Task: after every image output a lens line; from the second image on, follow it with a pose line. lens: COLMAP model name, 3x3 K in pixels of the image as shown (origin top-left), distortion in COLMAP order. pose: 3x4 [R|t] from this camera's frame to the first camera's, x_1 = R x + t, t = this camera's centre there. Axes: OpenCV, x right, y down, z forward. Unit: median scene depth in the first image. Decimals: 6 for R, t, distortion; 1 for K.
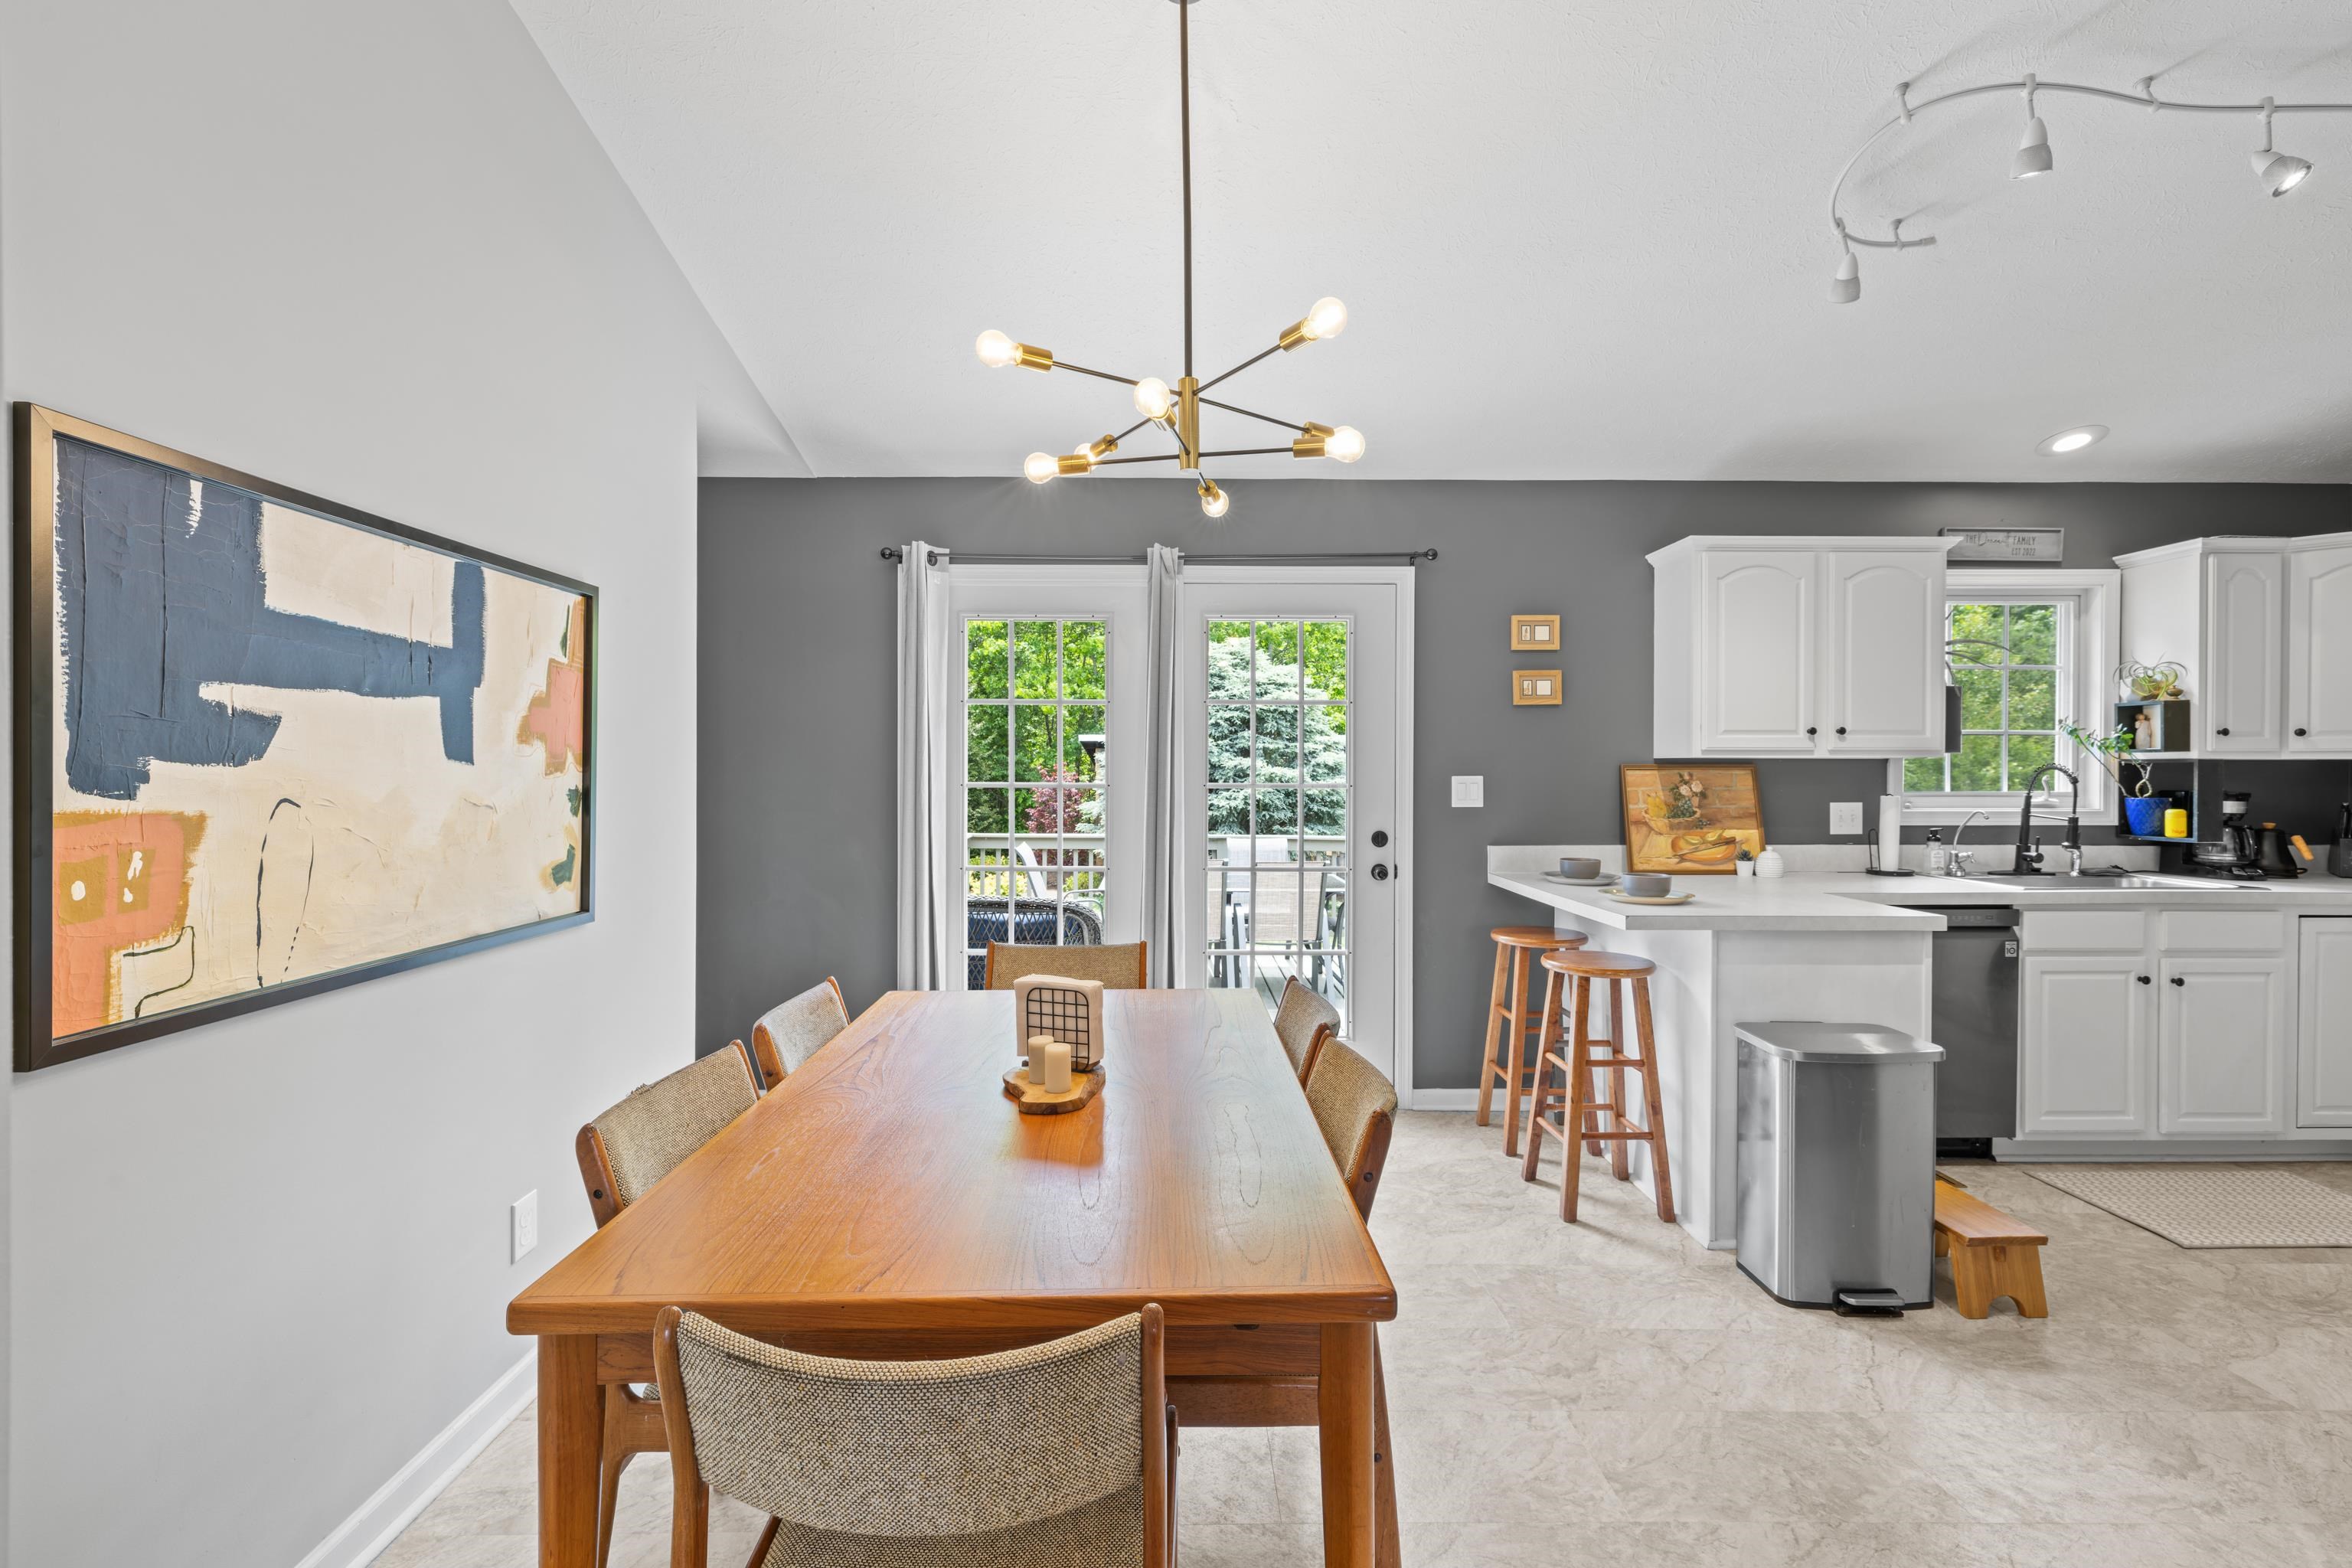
lens RADIAL K [[1006.7, 0, 1180.0], [0, 1006.7, 778.8], [0, 0, 1]] dist [0.003071, 0.000111]
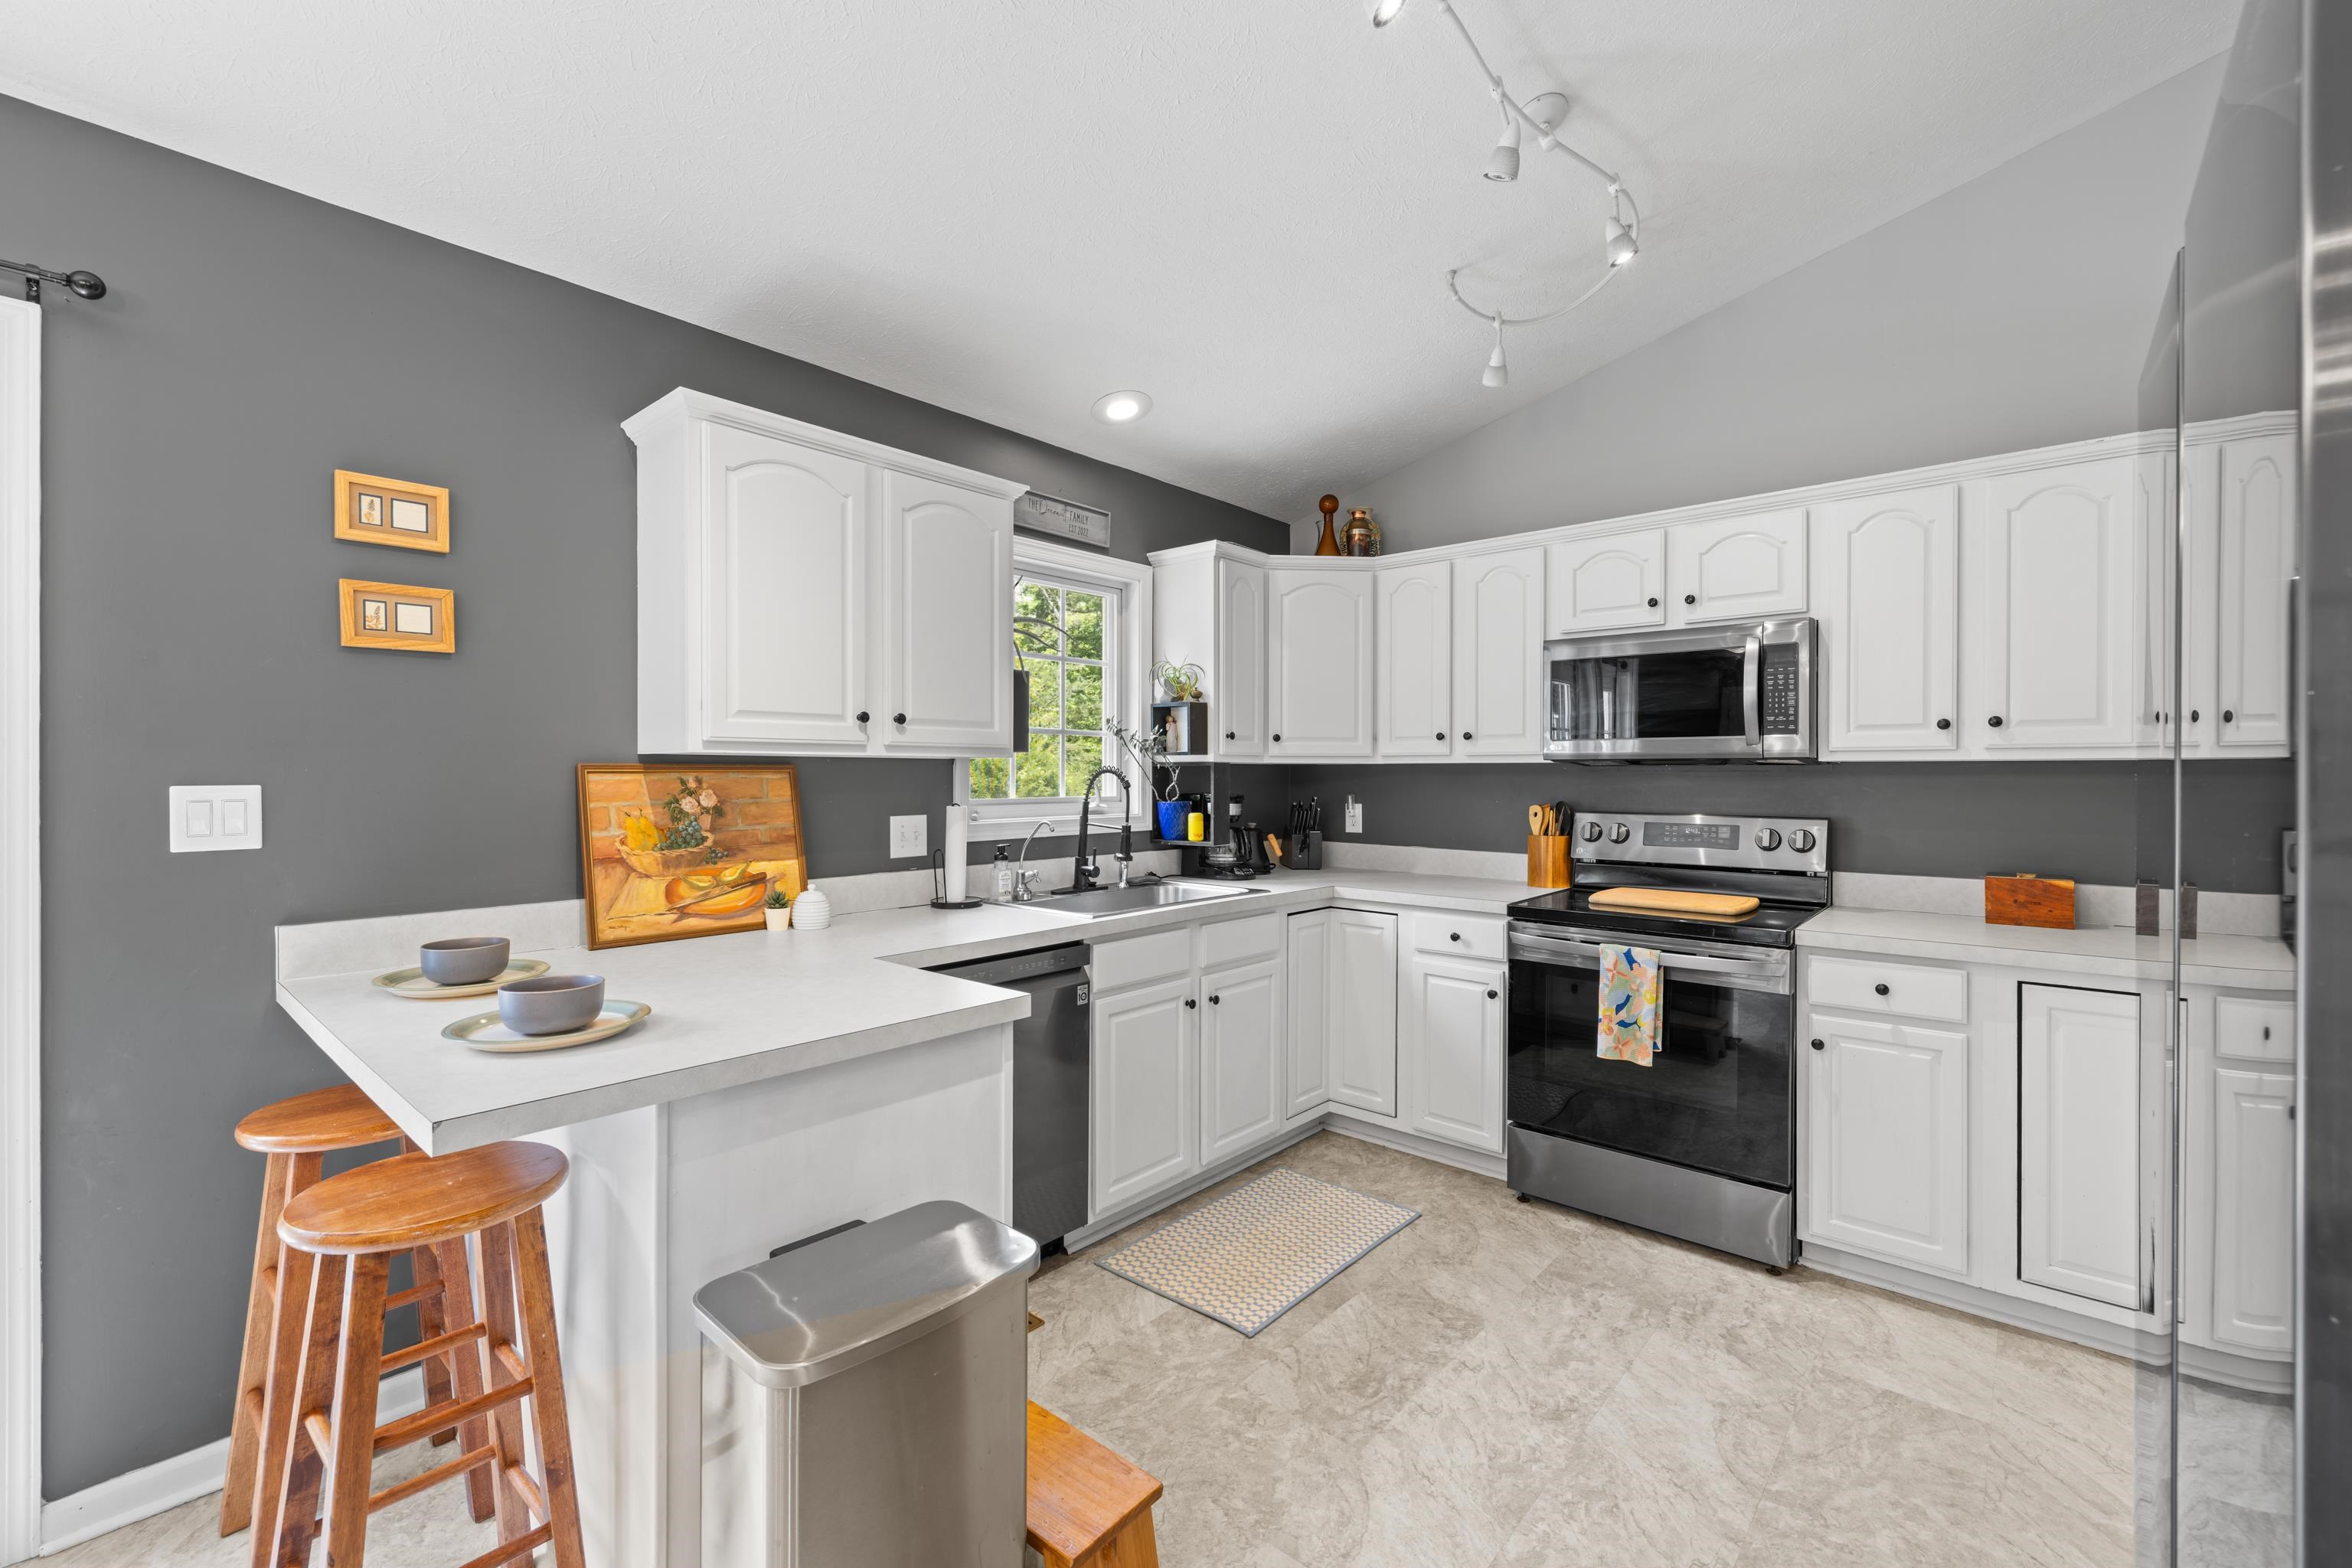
lens RADIAL K [[993.6, 0, 1181.5], [0, 993.6, 777.9], [0, 0, 1]] dist [0.001074, 0.000021]
pose [[0.667218, -0.003590, 0.744854, 0.255073], [0.005092, 0.999987, 0.000259, -0.004466], [-0.744845, 0.003620, 0.667227, 0.367792]]
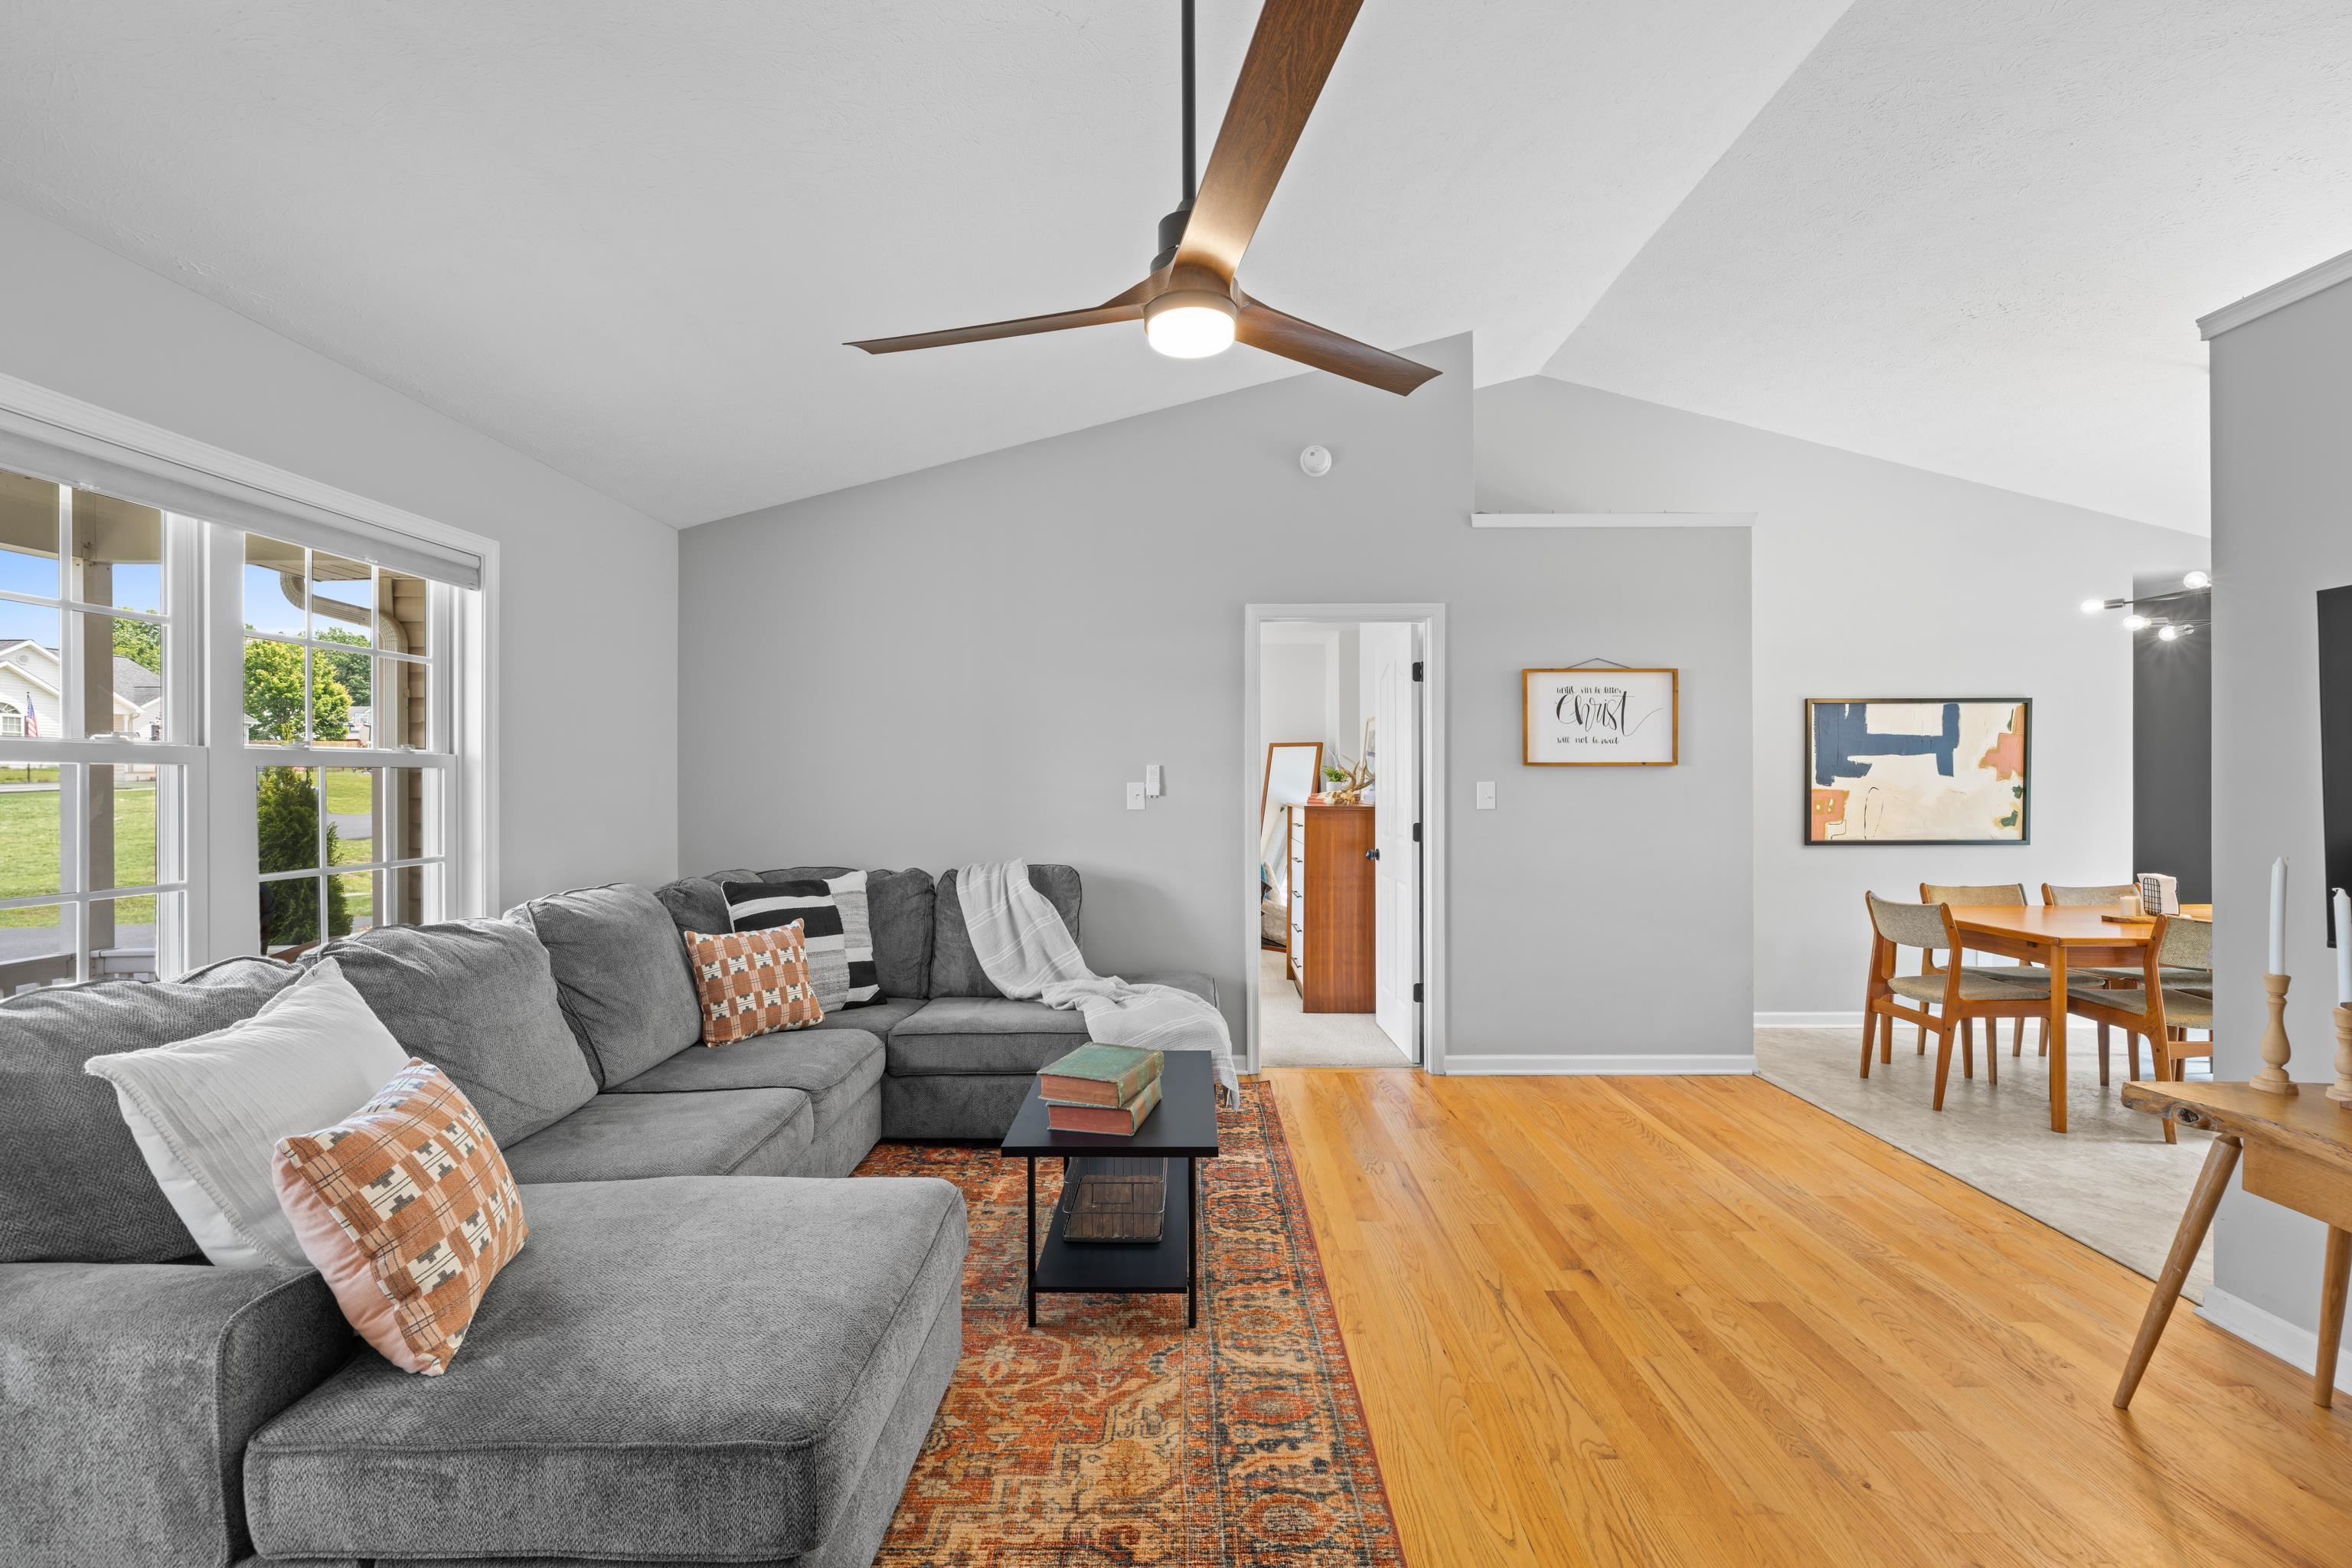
lens RADIAL K [[993.6, 0, 1181.5], [0, 993.6, 777.9], [0, 0, 1]] dist [0.001074, 0.000021]
pose [[-0.026043, -0.005118, -0.999648, 1.084630], [-0.006222, 0.999968, -0.004957, 0.008112], [0.999641, 0.006091, -0.026074, -0.540505]]
